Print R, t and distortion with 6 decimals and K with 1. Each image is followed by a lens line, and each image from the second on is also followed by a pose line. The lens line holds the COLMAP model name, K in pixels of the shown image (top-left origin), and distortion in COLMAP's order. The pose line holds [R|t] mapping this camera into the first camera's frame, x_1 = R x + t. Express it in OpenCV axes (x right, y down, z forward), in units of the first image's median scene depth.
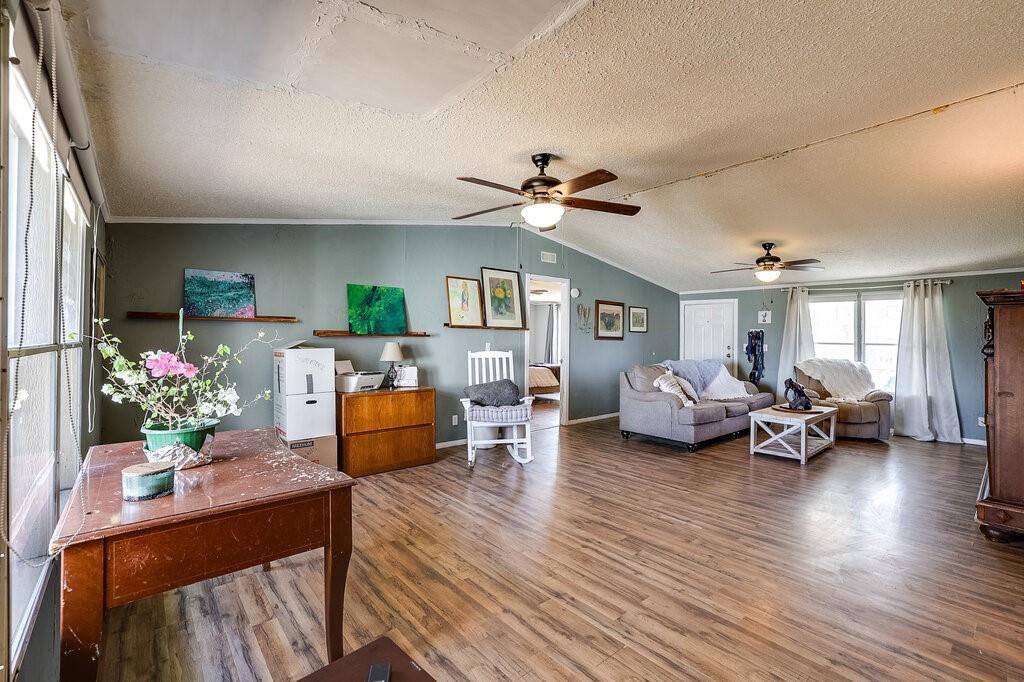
lens RADIAL K [[457.6, 0, 523.9], [0, 457.6, 331.8], [0, 0, 1]] dist [-0.044715, 0.022104]
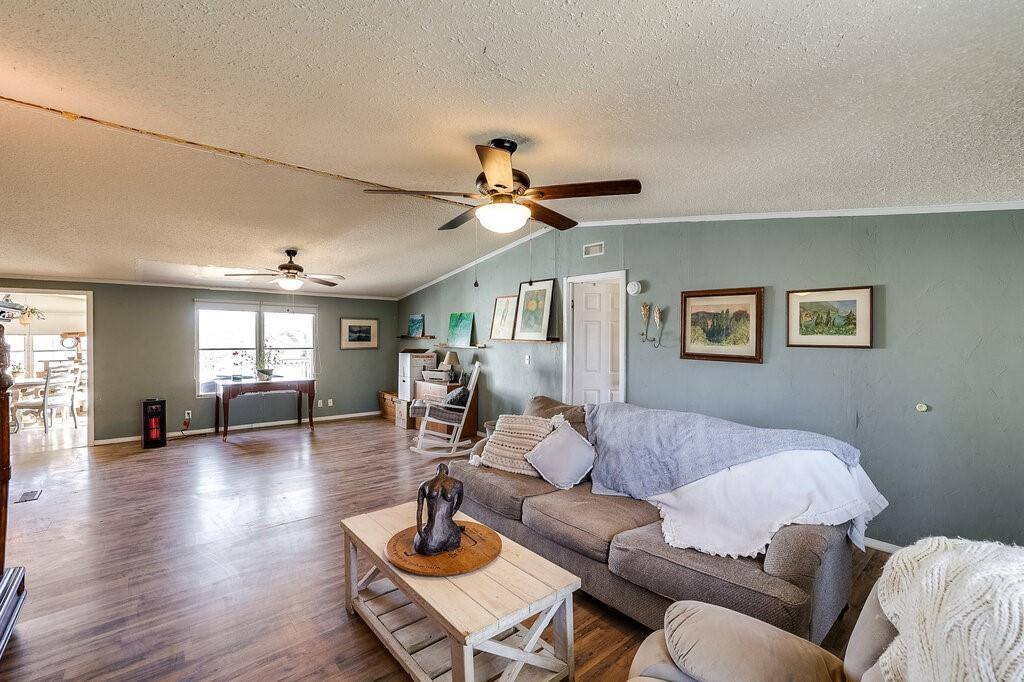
lens RADIAL K [[449.7, 0, 508.1], [0, 449.7, 337.1], [0, 0, 1]] dist [-0.040460, 0.021714]
pose [[-0.027732, -0.004709, -0.999604, 0.913236], [0.006898, 0.999964, -0.004902, -0.011824], [0.999592, -0.007032, -0.027698, 0.969810]]
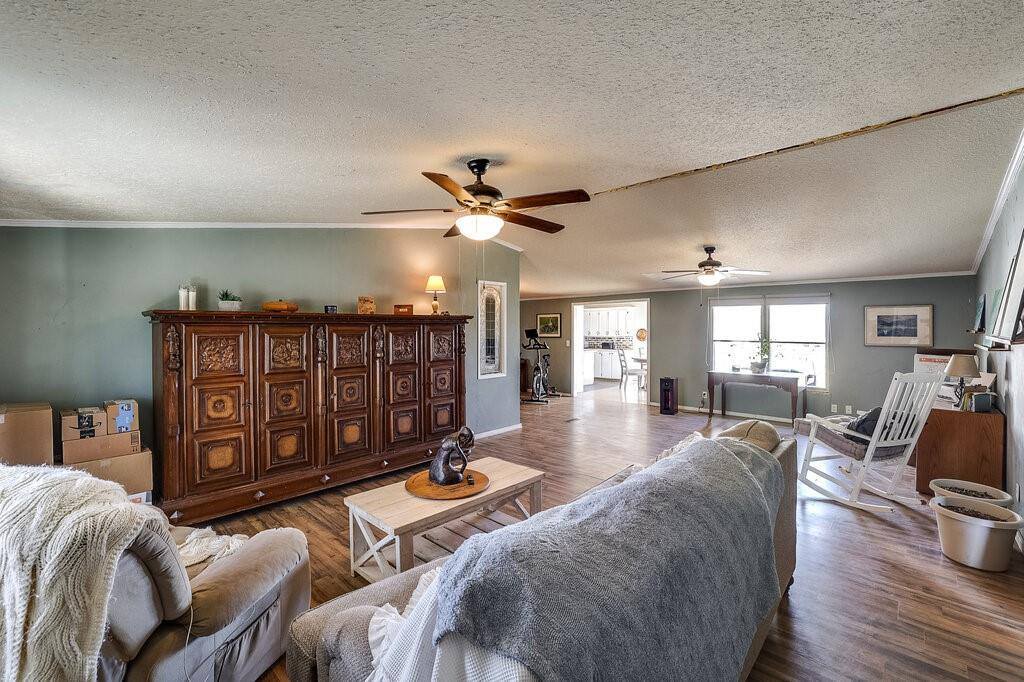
lens RADIAL K [[449.7, 0, 508.1], [0, 449.7, 337.1], [0, 0, 1]] dist [-0.040460, 0.021714]
pose [[-0.996331, -0.004347, -0.085472, 0.523696], [-0.005163, 0.999943, 0.009328, -0.011707], [0.085426, 0.009735, -0.996297, 1.410935]]
